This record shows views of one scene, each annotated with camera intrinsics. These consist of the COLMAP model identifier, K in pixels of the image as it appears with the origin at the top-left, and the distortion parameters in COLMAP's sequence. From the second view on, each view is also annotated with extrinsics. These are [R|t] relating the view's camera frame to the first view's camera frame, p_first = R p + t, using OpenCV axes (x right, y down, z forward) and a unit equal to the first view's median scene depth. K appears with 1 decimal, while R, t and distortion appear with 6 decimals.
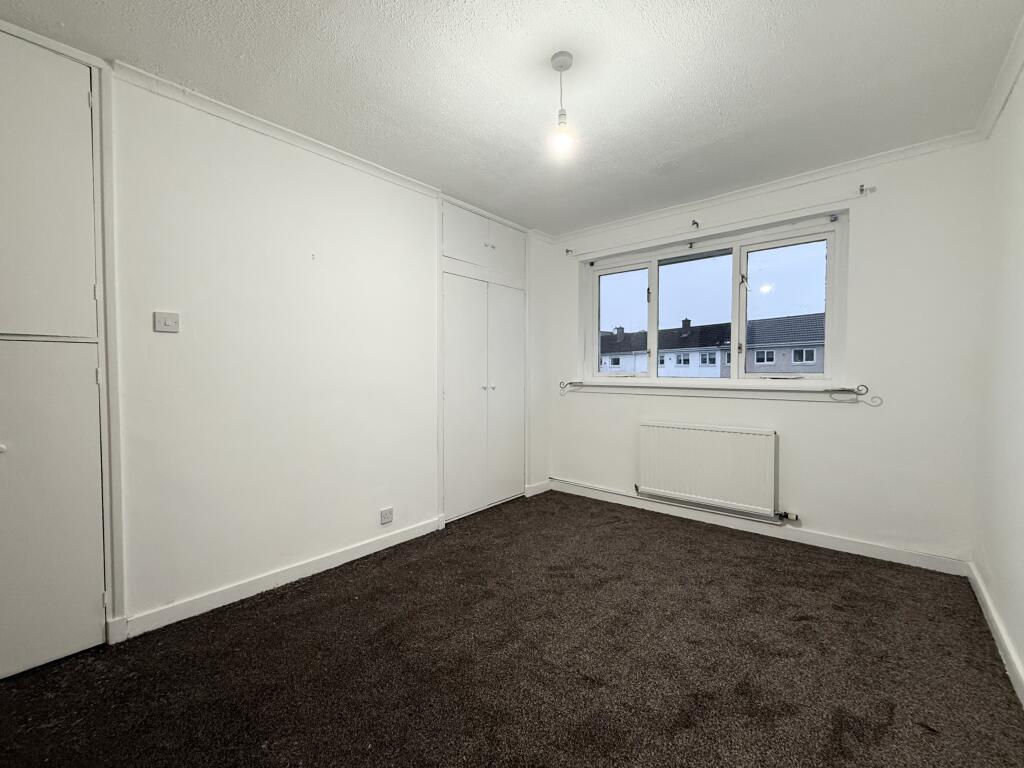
lens RADIAL K [[412.8, 0, 515.1], [0, 412.8, 382.3], [0, 0, 1]] dist [0.000701, 0.000123]
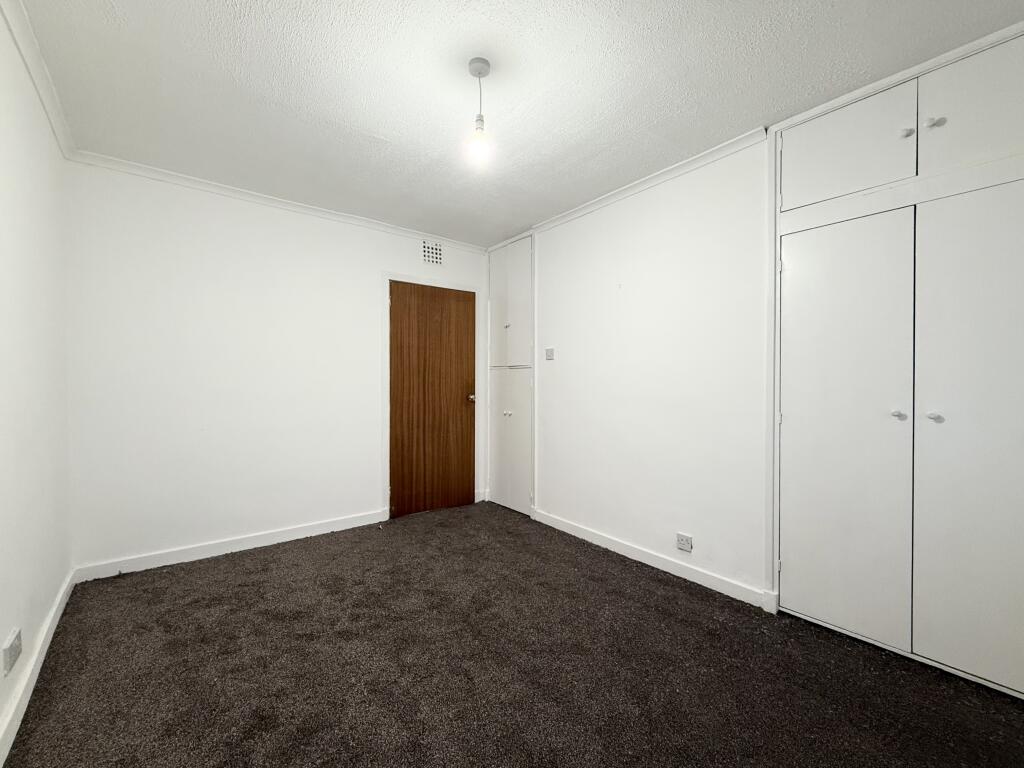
lens RADIAL K [[412.8, 0, 515.1], [0, 412.8, 382.3], [0, 0, 1]] dist [0.000701, 0.000123]
pose [[-0.148272, 0.005253, -0.988933, 0.353900], [-0.026028, 0.999619, 0.009212, -0.013893], [0.988604, 0.027105, -0.148079, 0.423576]]
